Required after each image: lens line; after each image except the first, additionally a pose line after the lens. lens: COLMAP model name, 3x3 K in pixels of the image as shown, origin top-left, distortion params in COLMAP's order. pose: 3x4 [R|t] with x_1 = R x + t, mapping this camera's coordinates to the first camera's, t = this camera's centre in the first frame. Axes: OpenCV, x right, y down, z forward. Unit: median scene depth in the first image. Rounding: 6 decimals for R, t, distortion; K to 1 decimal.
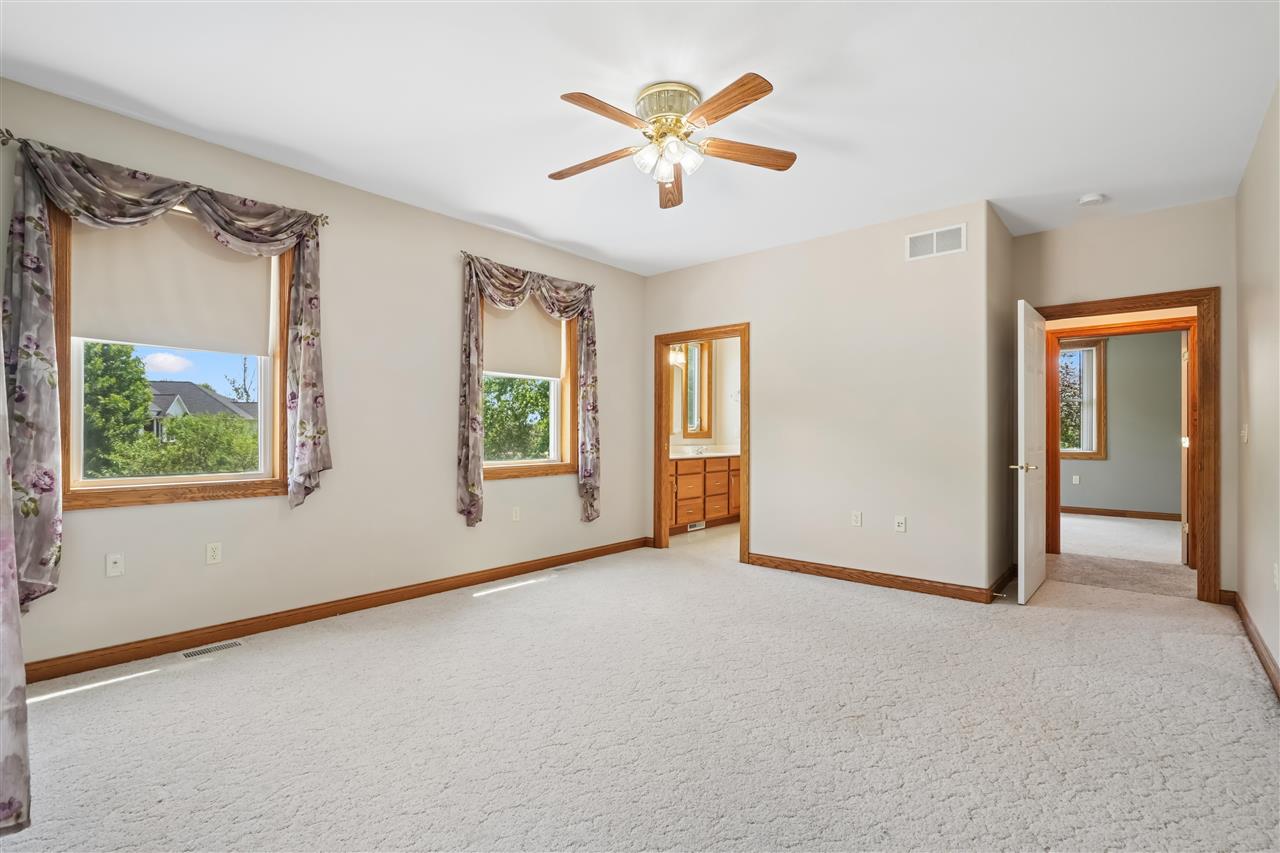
lens RADIAL K [[579.3, 0, 646.4], [0, 579.3, 427.2], [0, 0, 1]] dist [-0.009647, 0.003301]
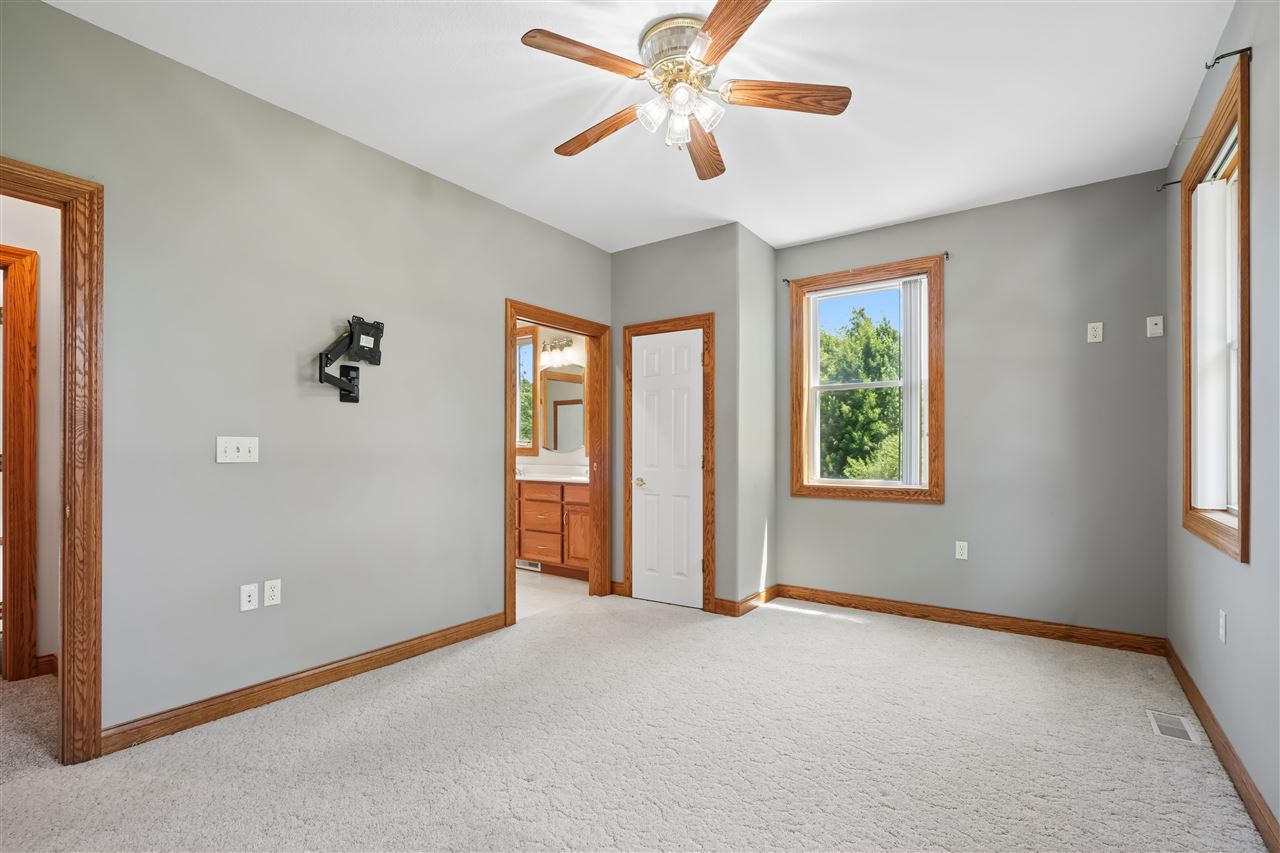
lens RADIAL K [[579.3, 0, 638.1], [0, 579.3, 445.3], [0, 0, 1]] dist [-0.009647, 0.003301]
pose [[0.083857, -0.004551, -0.996467, 1.308031], [0.009725, 0.999946, -0.003748, 0.012461], [0.996430, -0.009377, 0.083896, 1.577357]]
